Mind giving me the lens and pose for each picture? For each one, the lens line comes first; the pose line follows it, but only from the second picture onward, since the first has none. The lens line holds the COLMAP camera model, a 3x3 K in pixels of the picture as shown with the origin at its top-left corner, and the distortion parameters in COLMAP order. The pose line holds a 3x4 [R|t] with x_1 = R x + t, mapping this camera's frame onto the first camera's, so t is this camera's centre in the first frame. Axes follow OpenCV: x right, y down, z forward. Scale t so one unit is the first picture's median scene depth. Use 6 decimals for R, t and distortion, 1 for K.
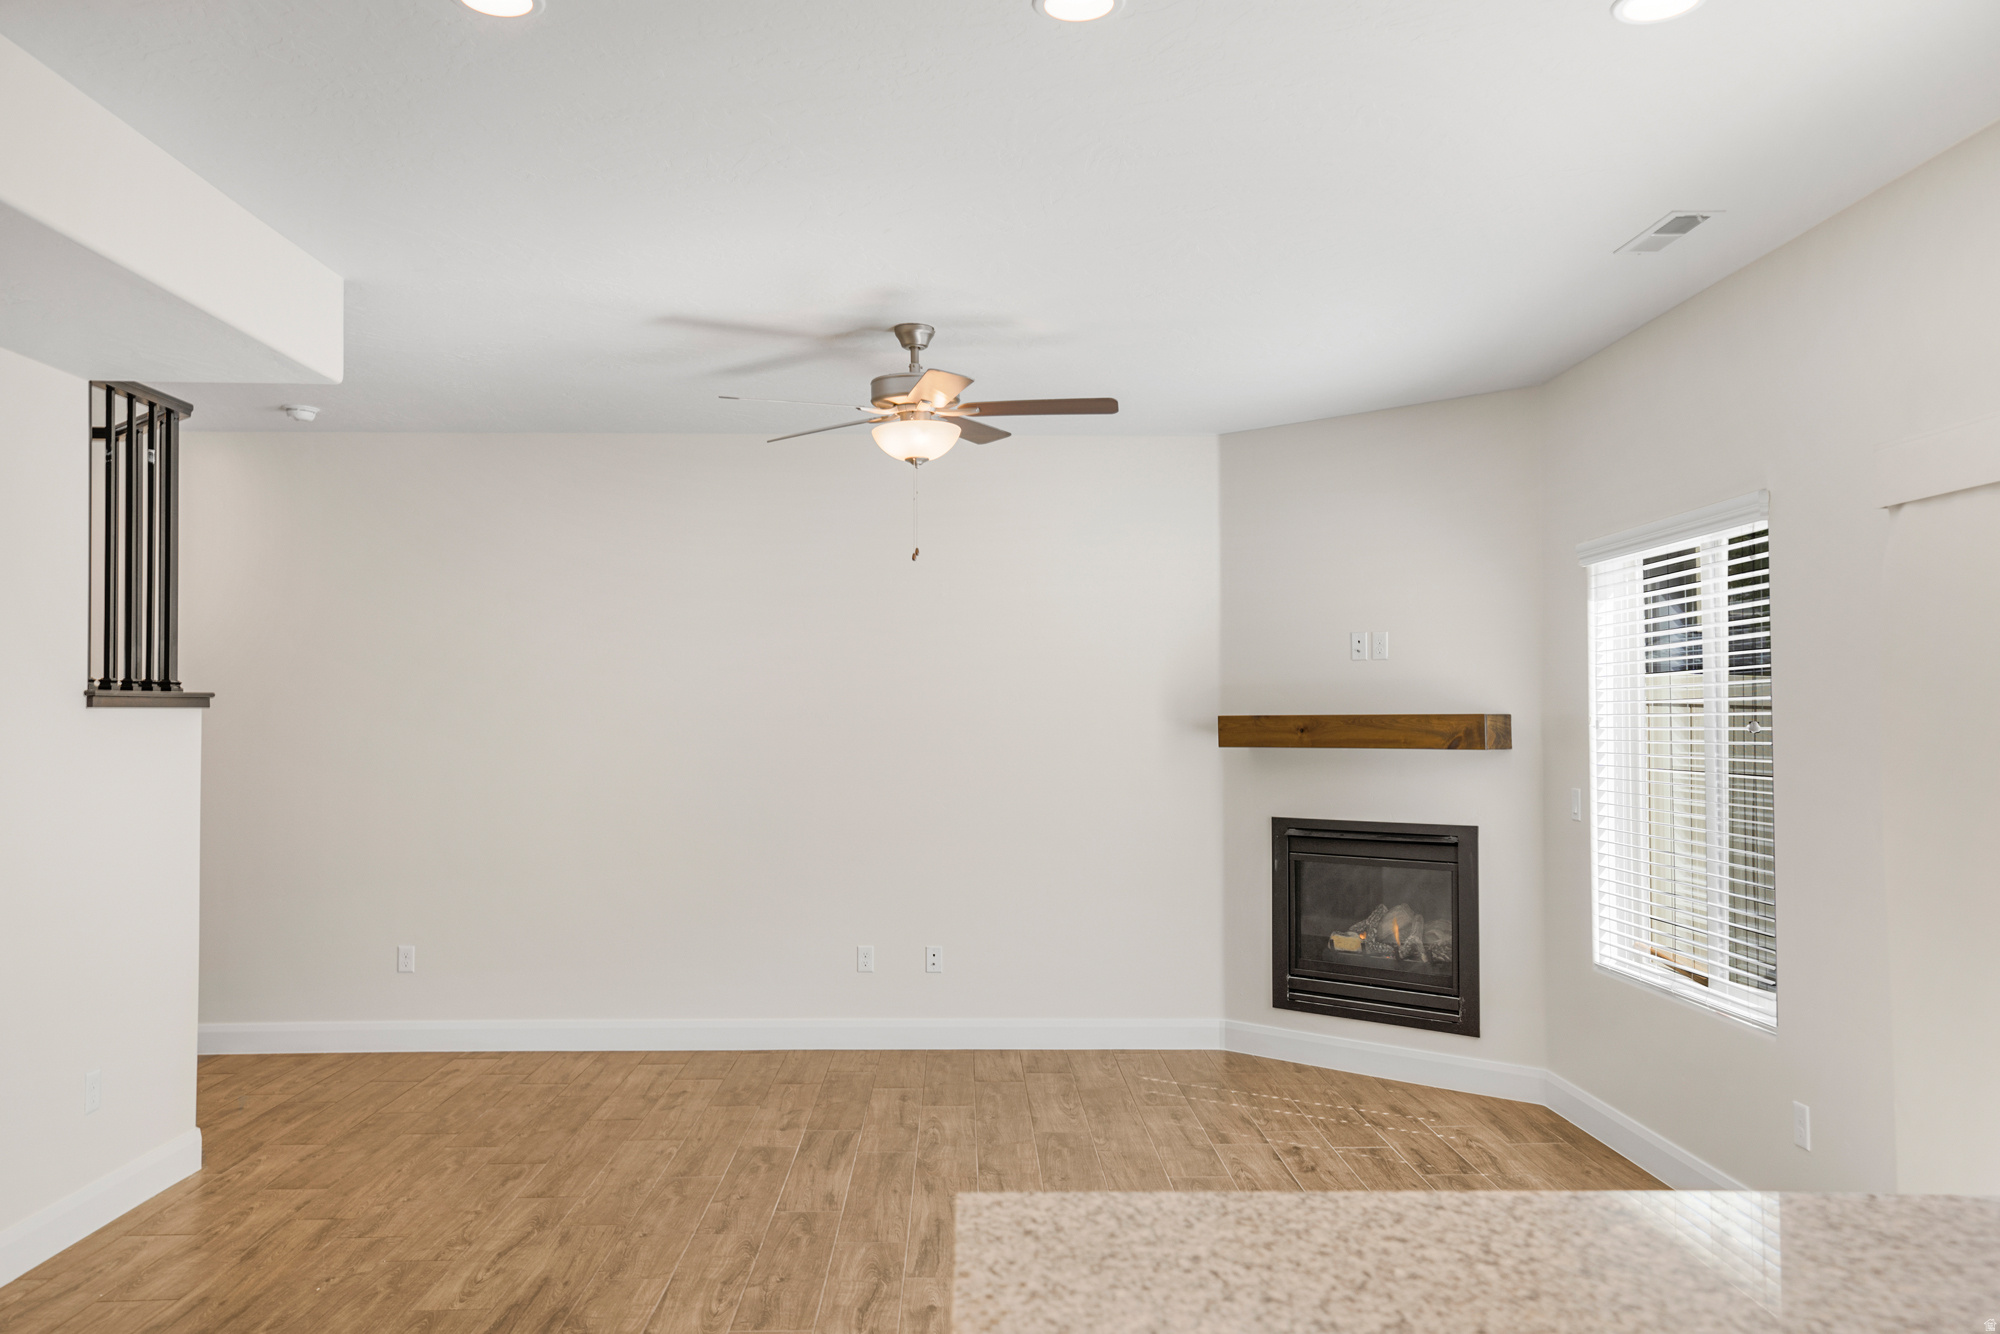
lens RADIAL K [[1571.4, 0, 1001.2], [0, 1571.4, 674.4], [0, 0, 1]] dist [-0.005241, 0.001794]
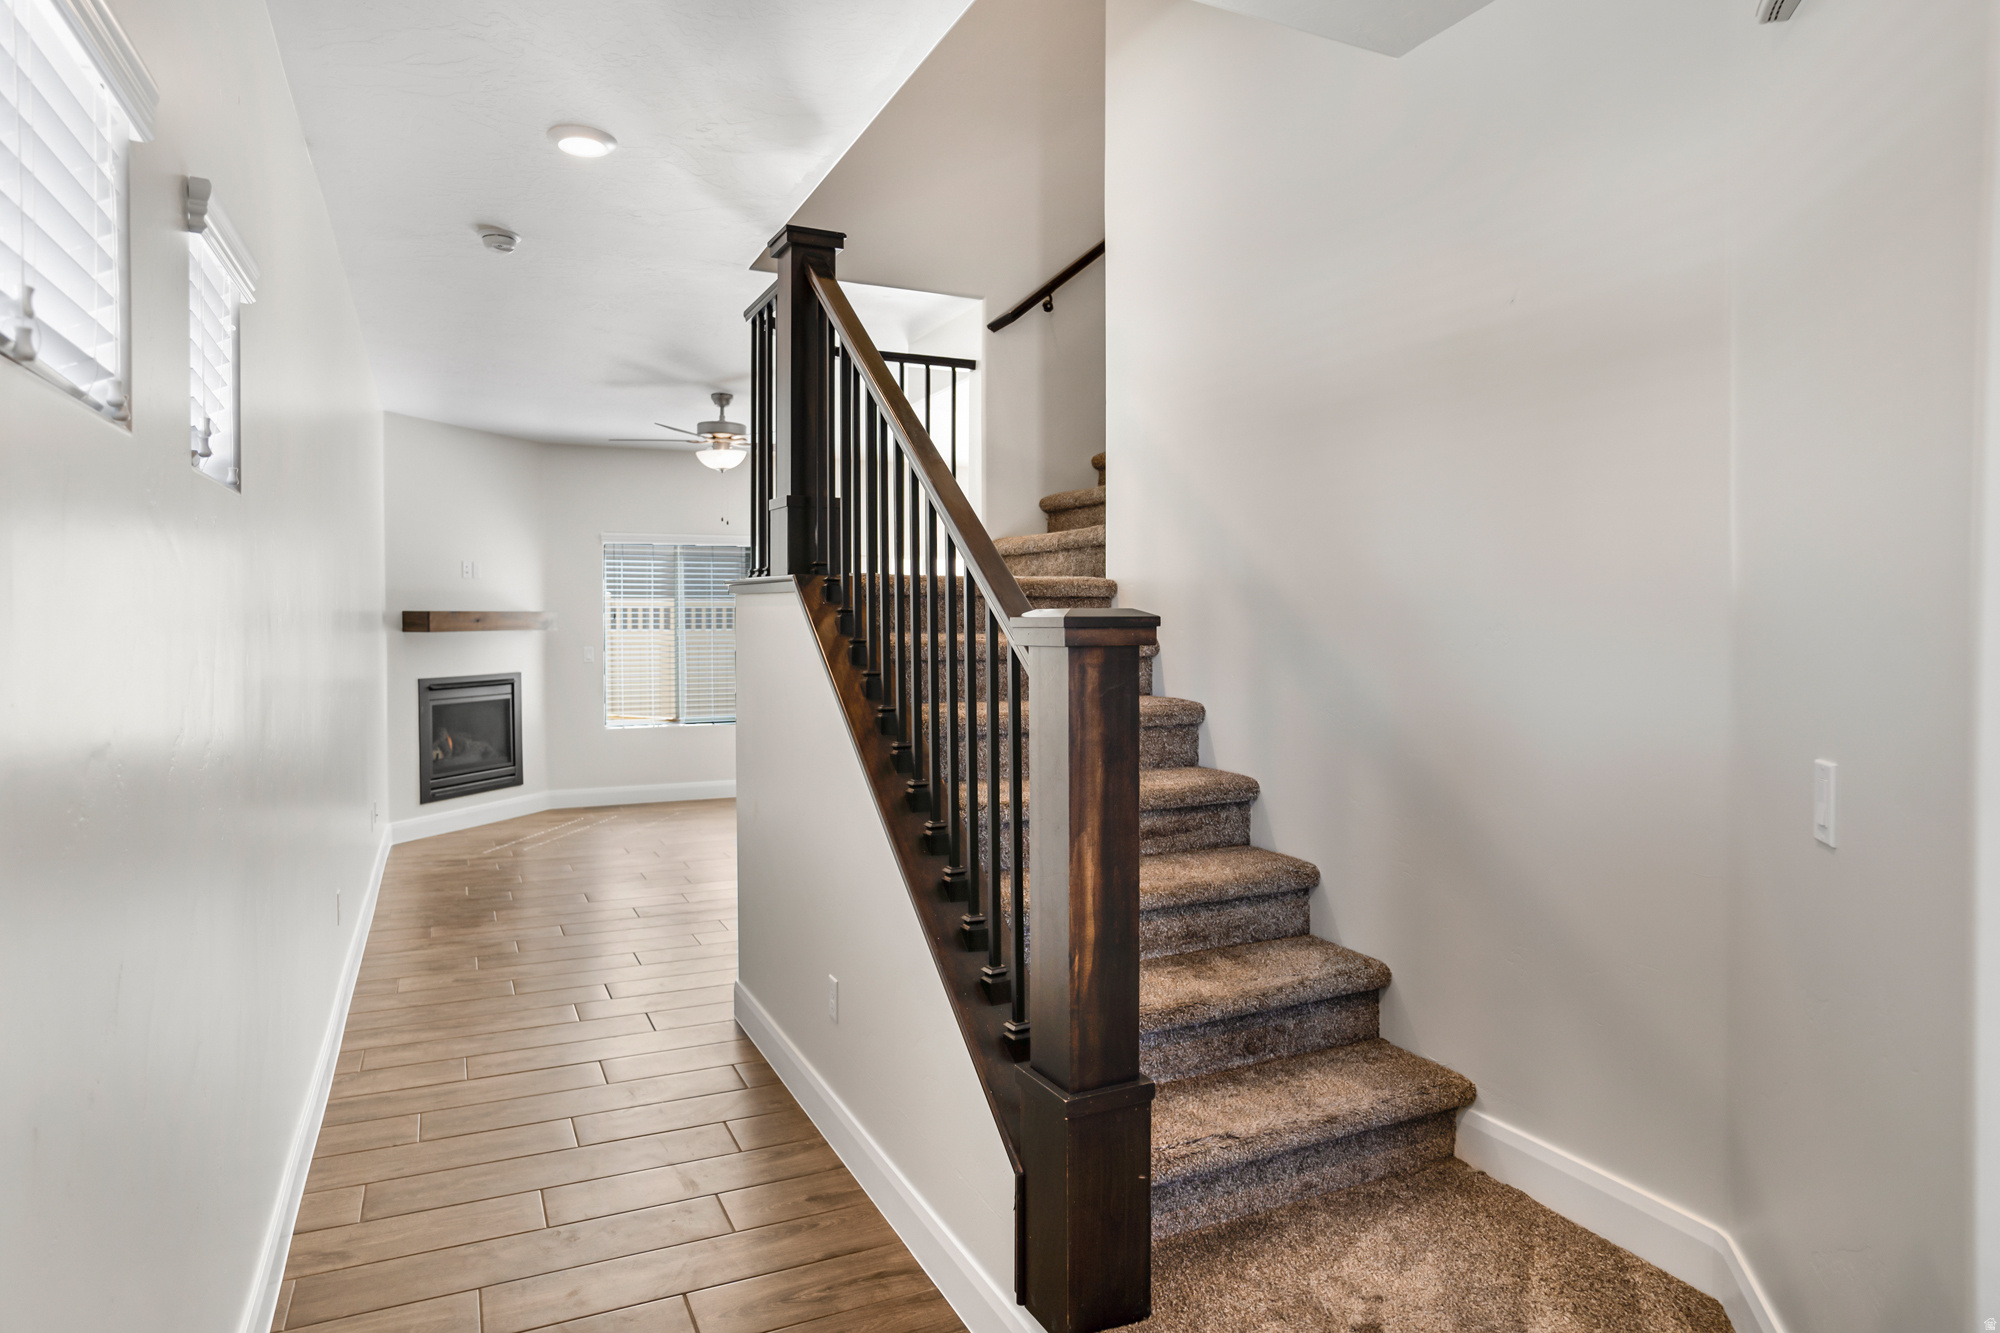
lens RADIAL K [[1172.3, 0, 1002.1], [0, 1172.3, 630.4], [0, 0, 1]] dist [-0.052080, 0.017255]
pose [[-0.416190, -0.008516, 0.909238, -1.186756], [-0.027905, 0.999605, -0.003410, 0.036526], [-0.908849, -0.026792, -0.416264, 1.065374]]
